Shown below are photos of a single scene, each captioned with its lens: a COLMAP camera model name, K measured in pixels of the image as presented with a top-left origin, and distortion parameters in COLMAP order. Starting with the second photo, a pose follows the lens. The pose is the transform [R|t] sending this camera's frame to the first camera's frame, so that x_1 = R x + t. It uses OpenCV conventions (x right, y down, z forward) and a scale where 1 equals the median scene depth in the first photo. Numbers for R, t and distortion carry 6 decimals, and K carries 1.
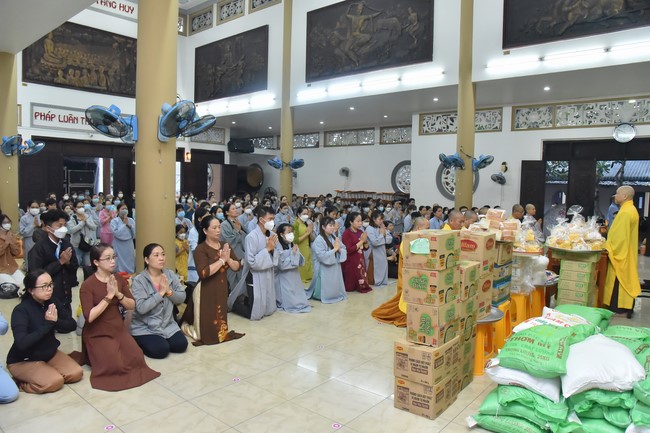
lens RADIAL K [[446.6, 0, 318.3], [0, 446.6, 216.5], [0, 0, 1]] dist [-0.114689, 0.063646]
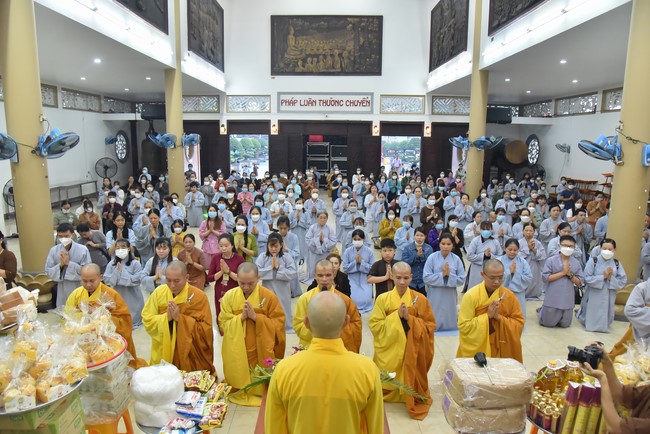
lens RADIAL K [[441.0, 0, 325.0], [0, 441.0, 217.0], [0, 0, 1]] dist [-0.099053, 0.057583]
pose [[0.640786, 0.120074, -0.758271, 0.360884], [-0.048704, 0.992062, 0.115937, -0.062513], [0.766173, -0.037360, 0.641547, 0.279501]]
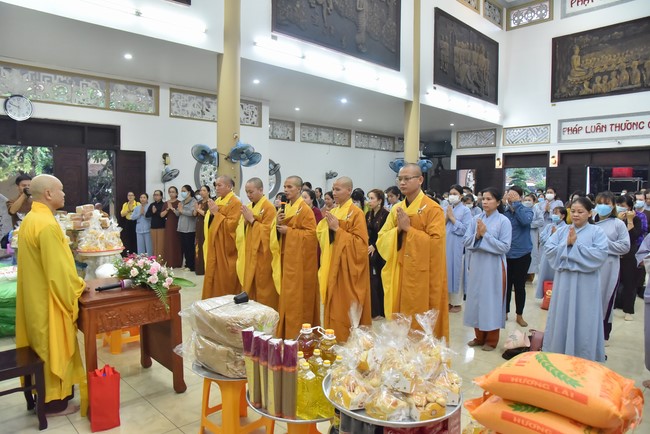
lens RADIAL K [[446.6, 0, 318.3], [0, 446.6, 217.0], [0, 0, 1]] dist [-0.114689, 0.063646]
pose [[-0.101637, 0.041609, -0.993951, 0.446815], [-0.076098, 0.995872, 0.049471, -0.028739], [0.991907, 0.080666, -0.098052, 0.489965]]
